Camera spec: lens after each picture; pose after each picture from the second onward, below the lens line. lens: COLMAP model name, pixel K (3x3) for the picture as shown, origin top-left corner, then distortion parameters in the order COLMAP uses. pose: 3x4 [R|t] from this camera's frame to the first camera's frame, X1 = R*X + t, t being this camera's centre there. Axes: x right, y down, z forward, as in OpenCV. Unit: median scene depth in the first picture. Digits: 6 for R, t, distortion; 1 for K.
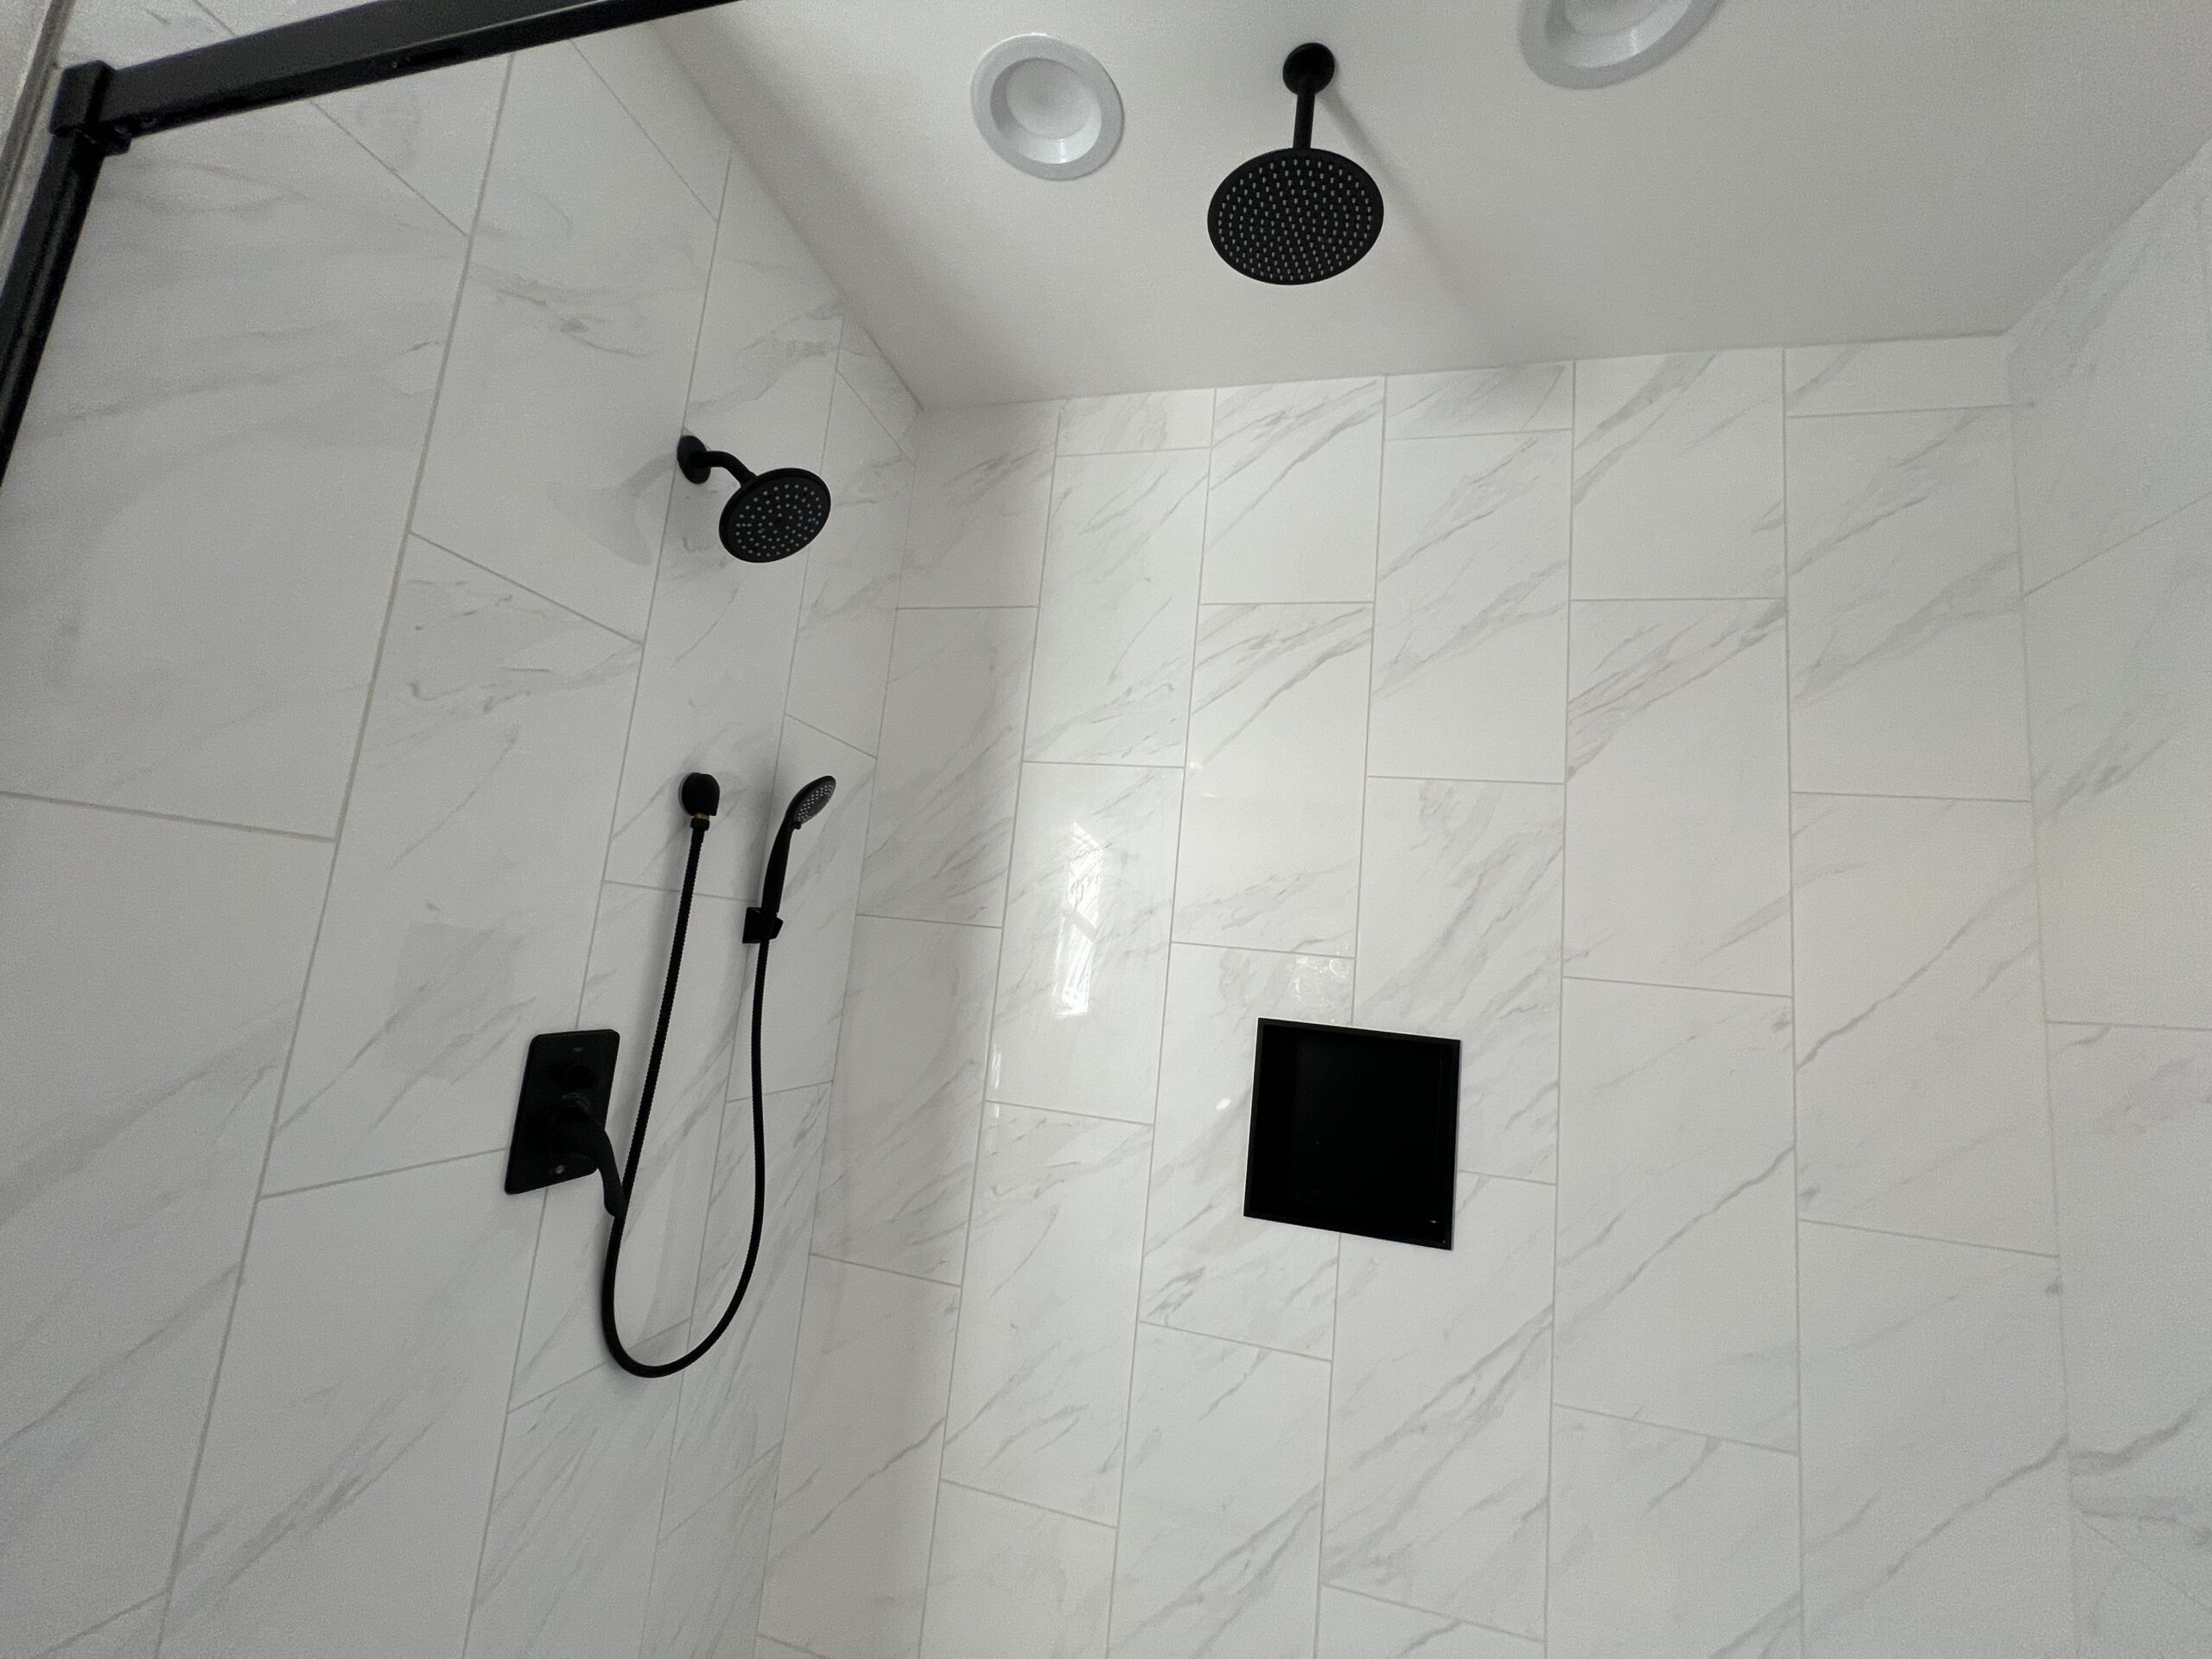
lens RADIAL K [[888.5, 0, 1104.4], [0, 888.5, 821.4], [0, 0, 1]] dist [0.000053, -0.000700]
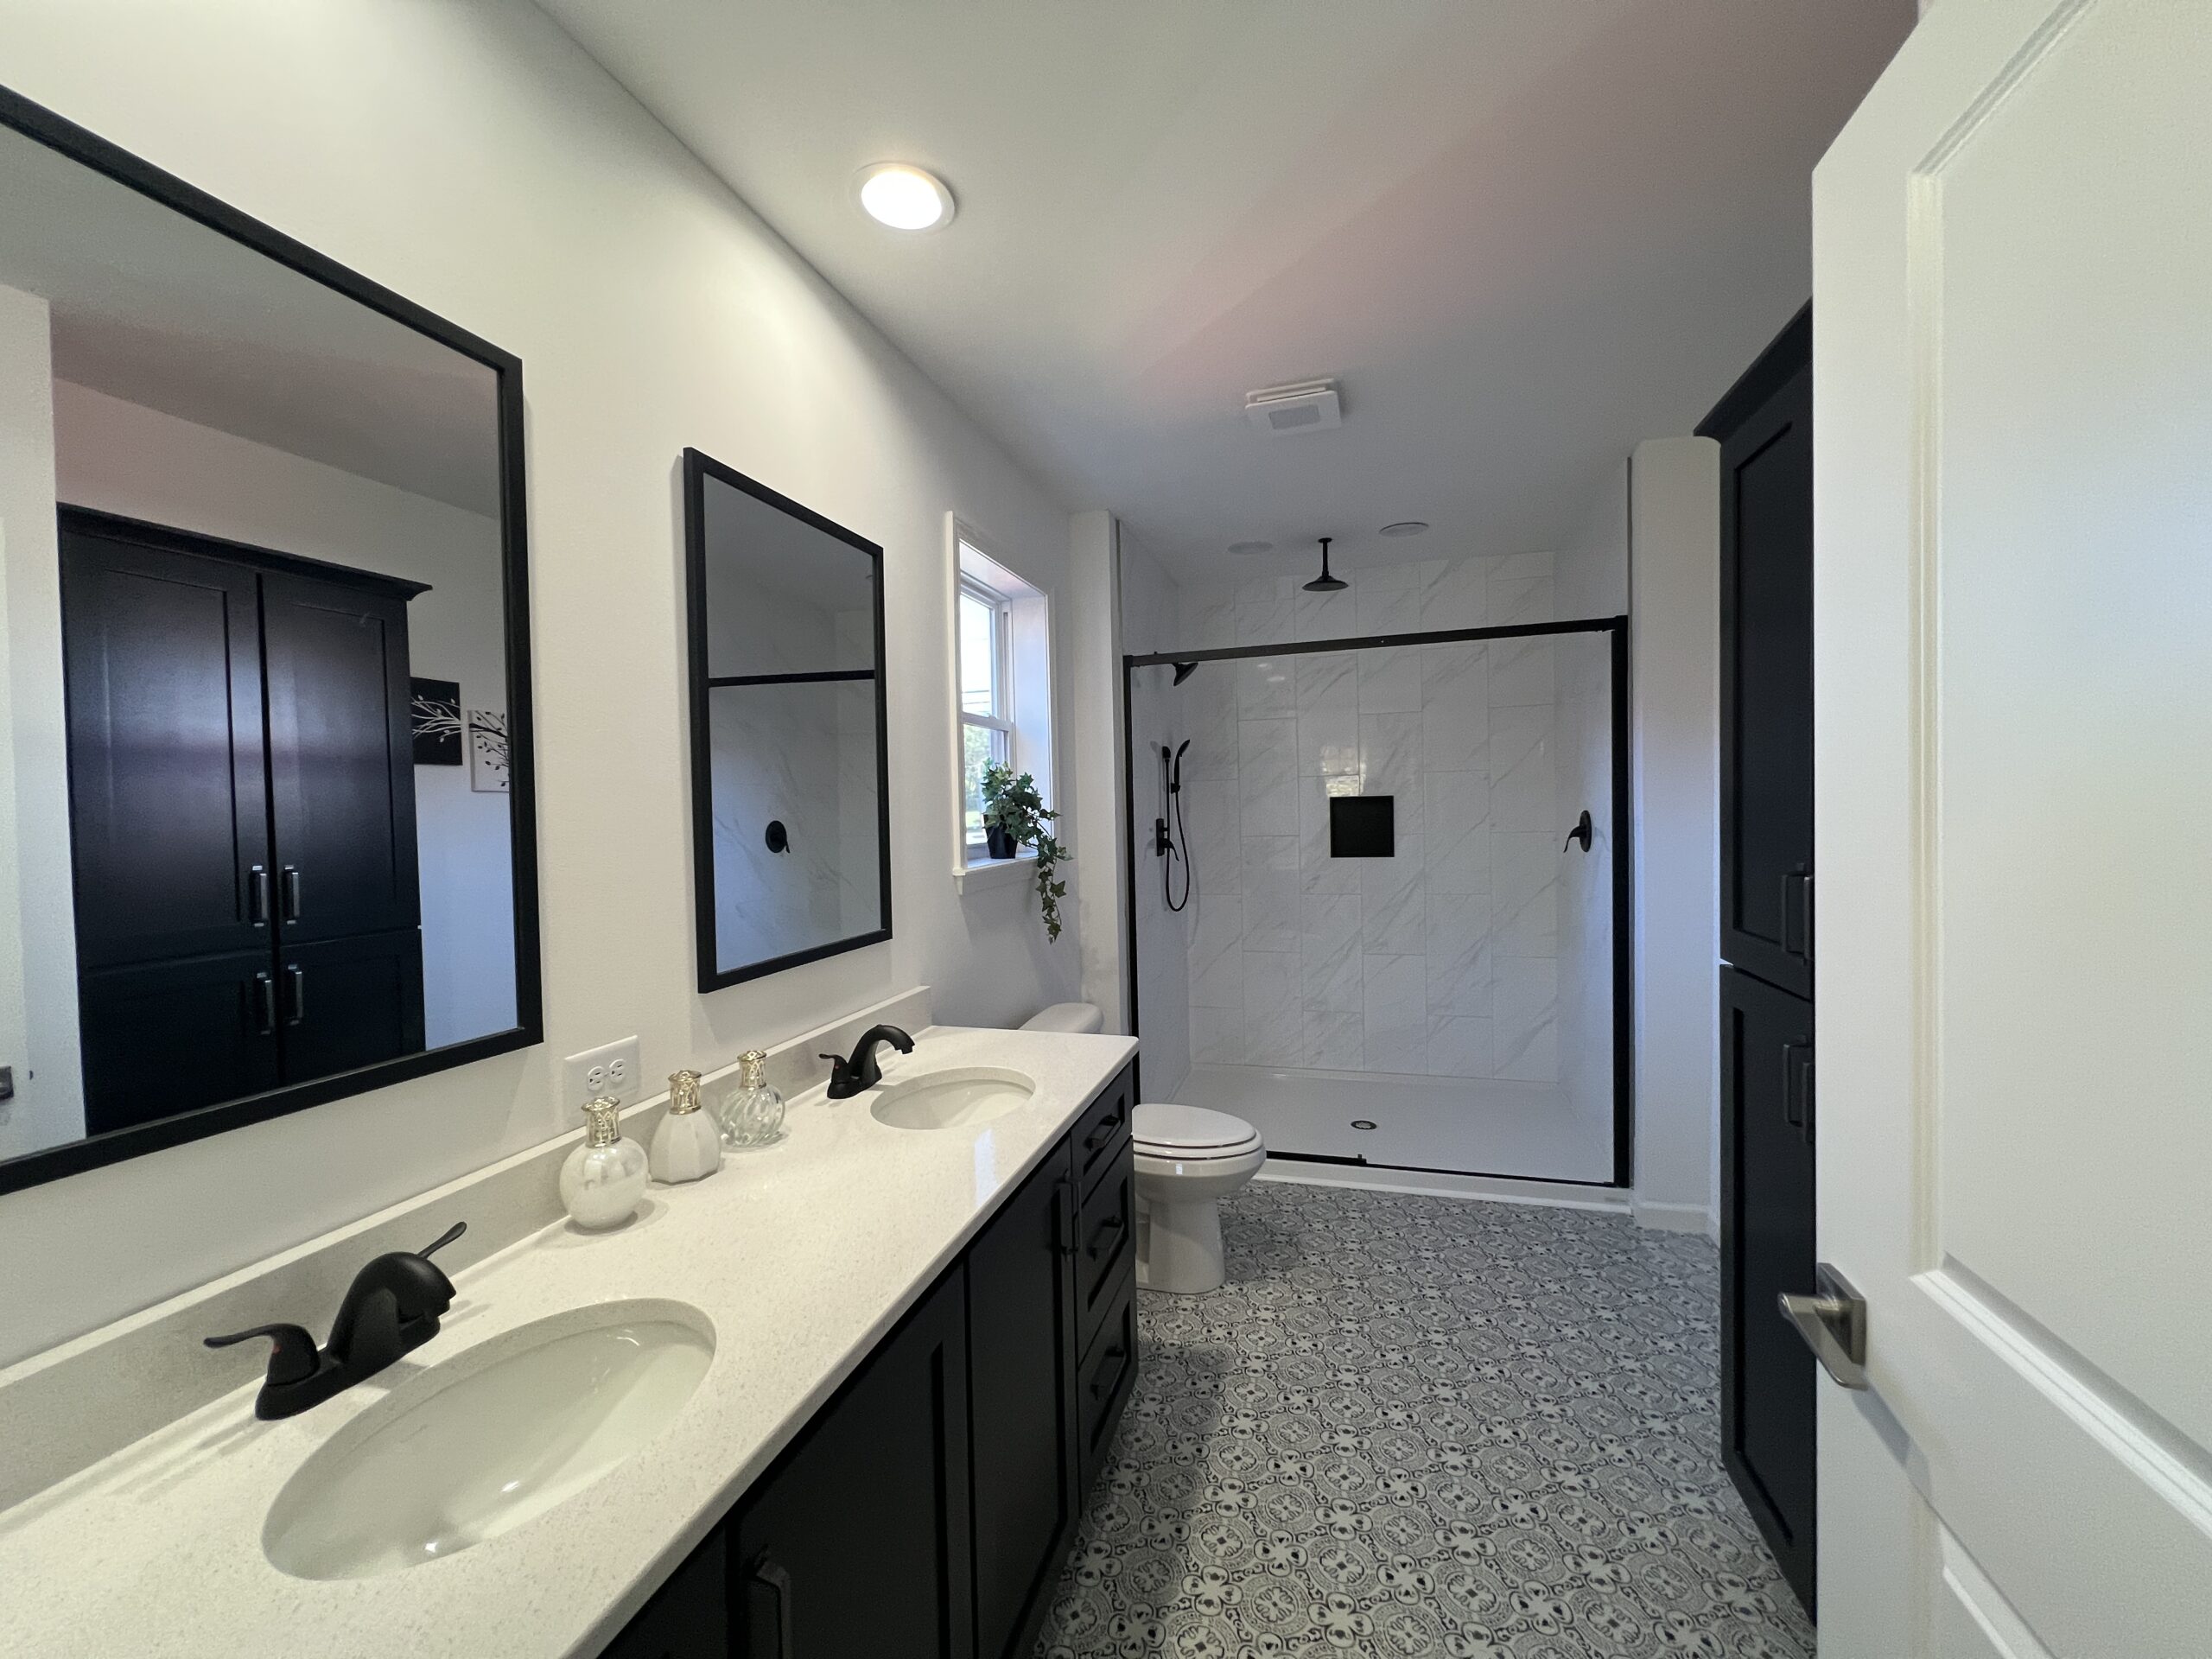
lens RADIAL K [[885.4, 0, 1099.4], [0, 885.4, 822.8], [0, 0, 1]] dist [0.001211, 0.000010]
pose [[0.991446, -0.123496, -0.042234, -0.544516], [0.128933, 0.976988, 0.169916, -0.348755], [0.020278, -0.173908, 0.984553, -2.246776]]
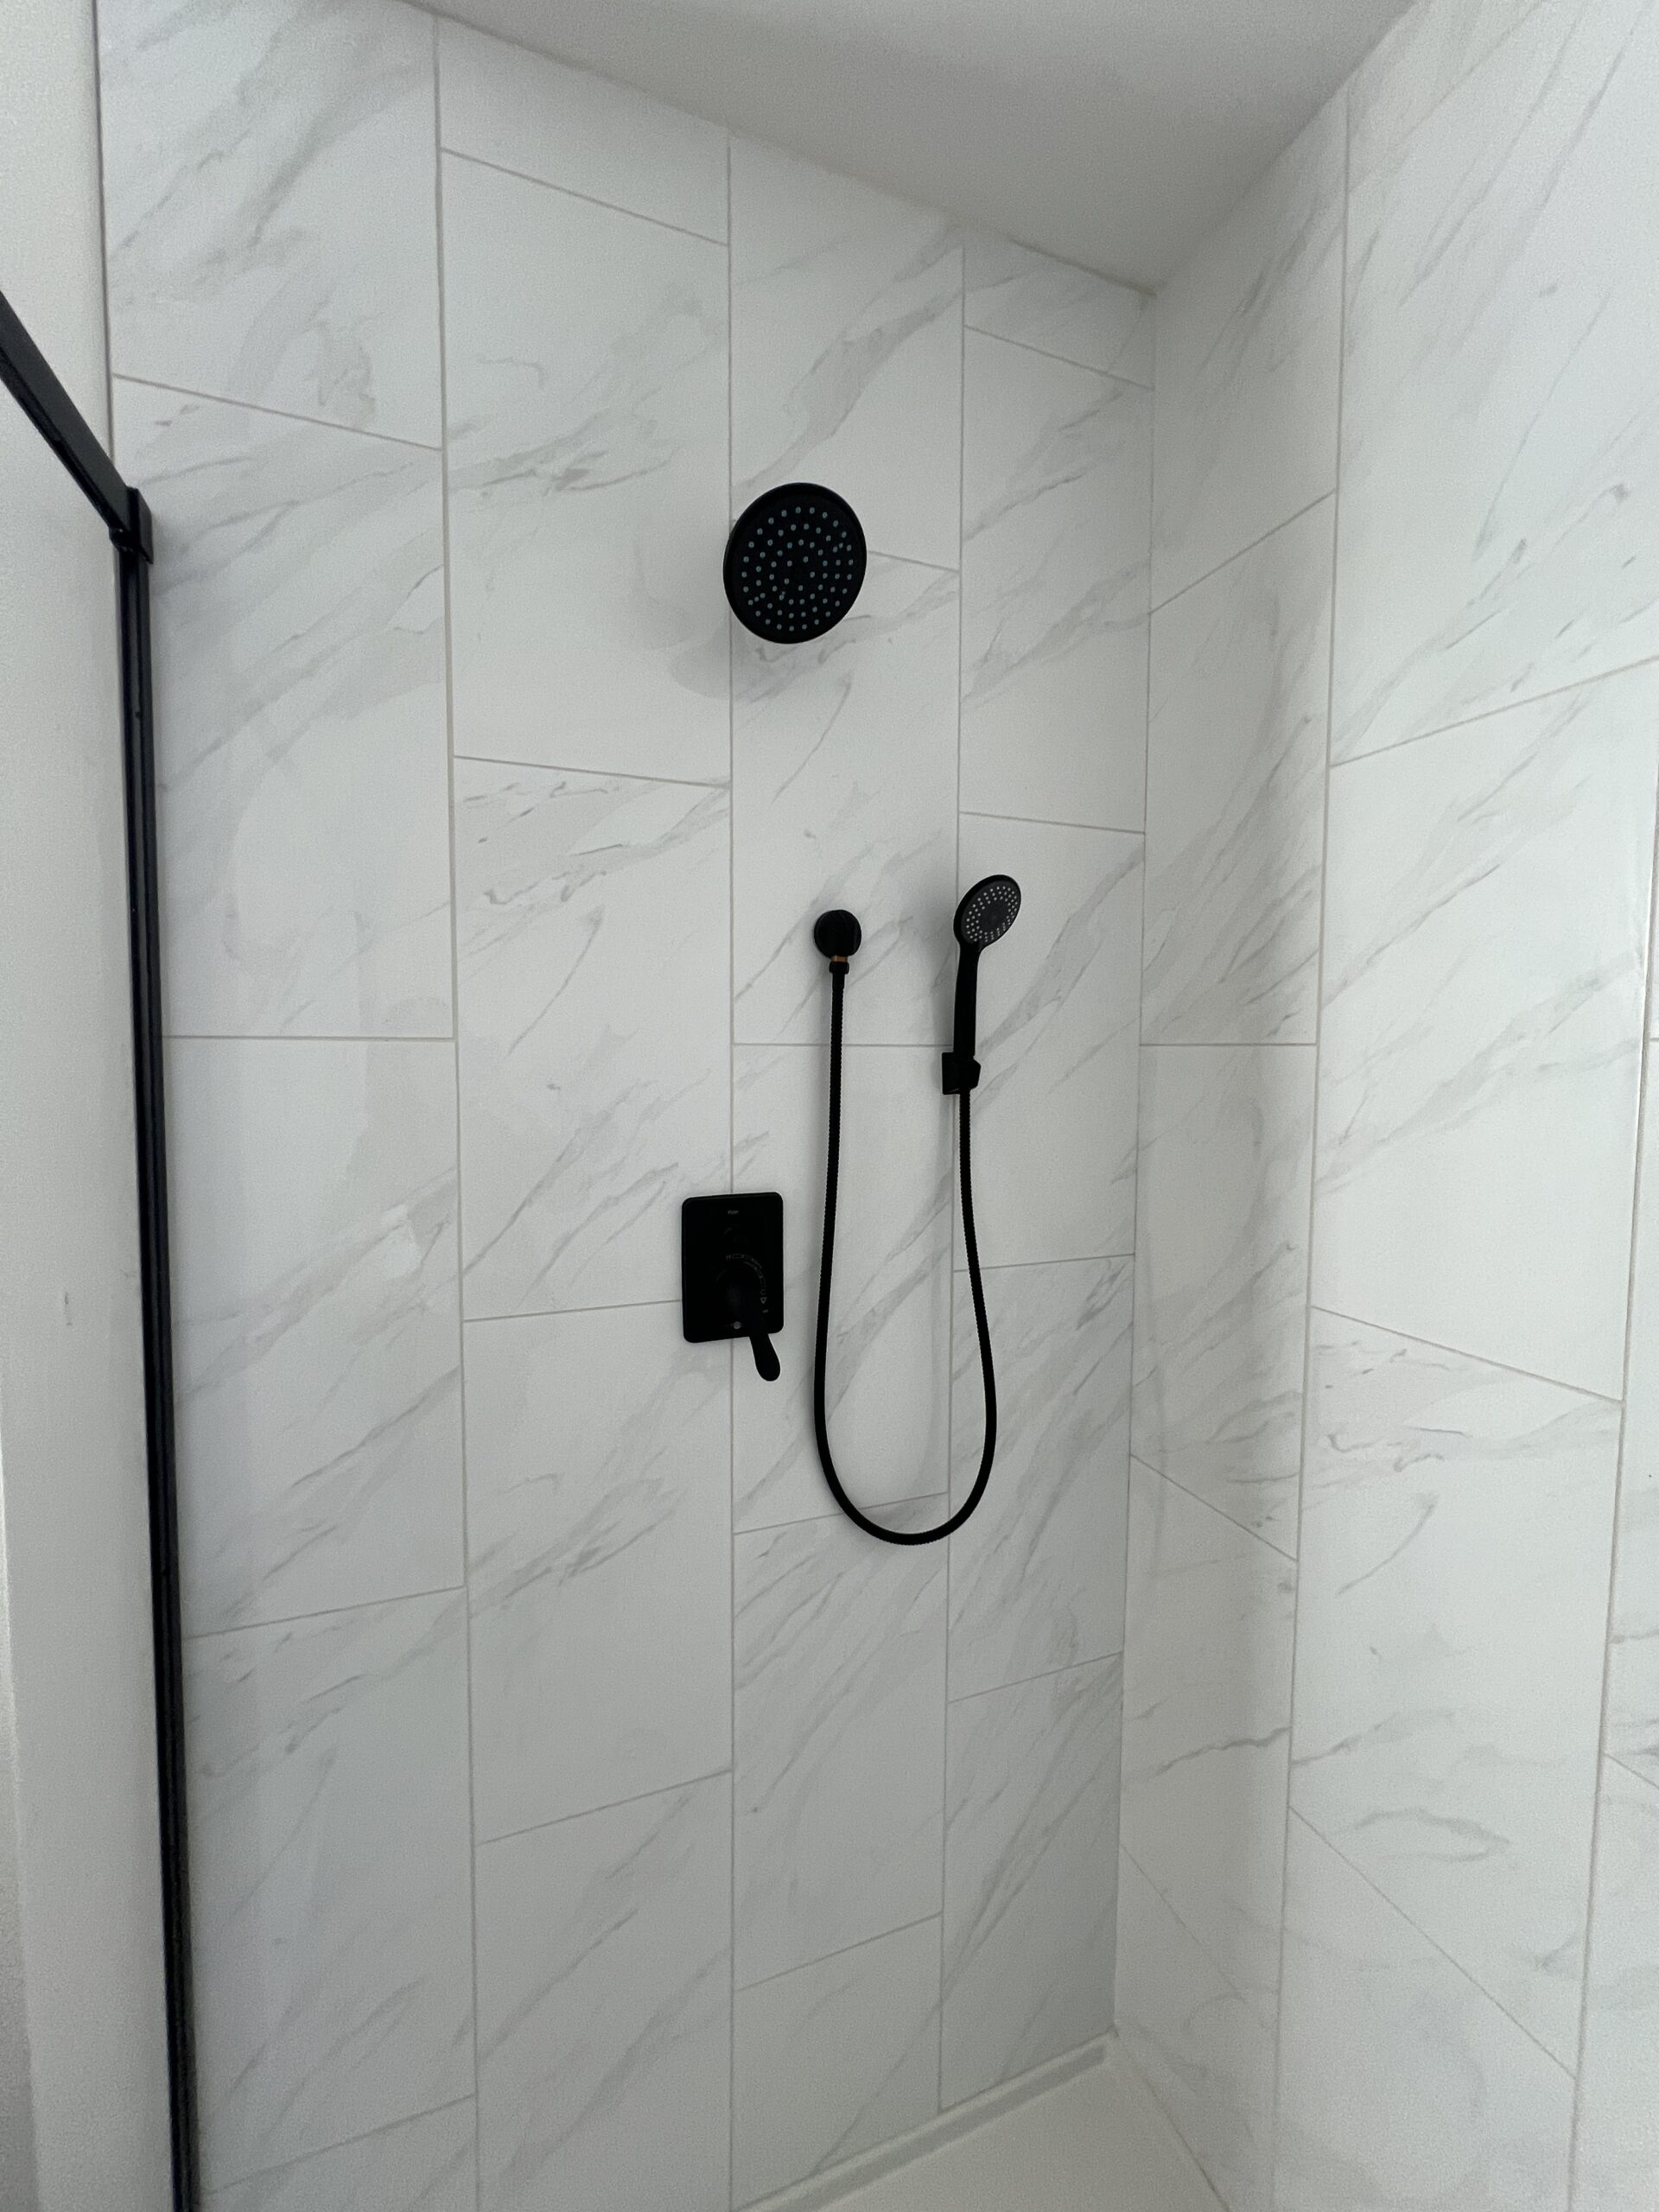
lens RADIAL K [[888.5, 0, 822.8], [0, 888.5, 1098.6], [0, 0, 1]] dist [0.000053, -0.000700]
pose [[0.576594, -0.050747, -0.815453, 0.226292], [0.176421, 0.982257, 0.063618, 0.064685], [0.797756, -0.180545, 0.575316, 0.403788]]
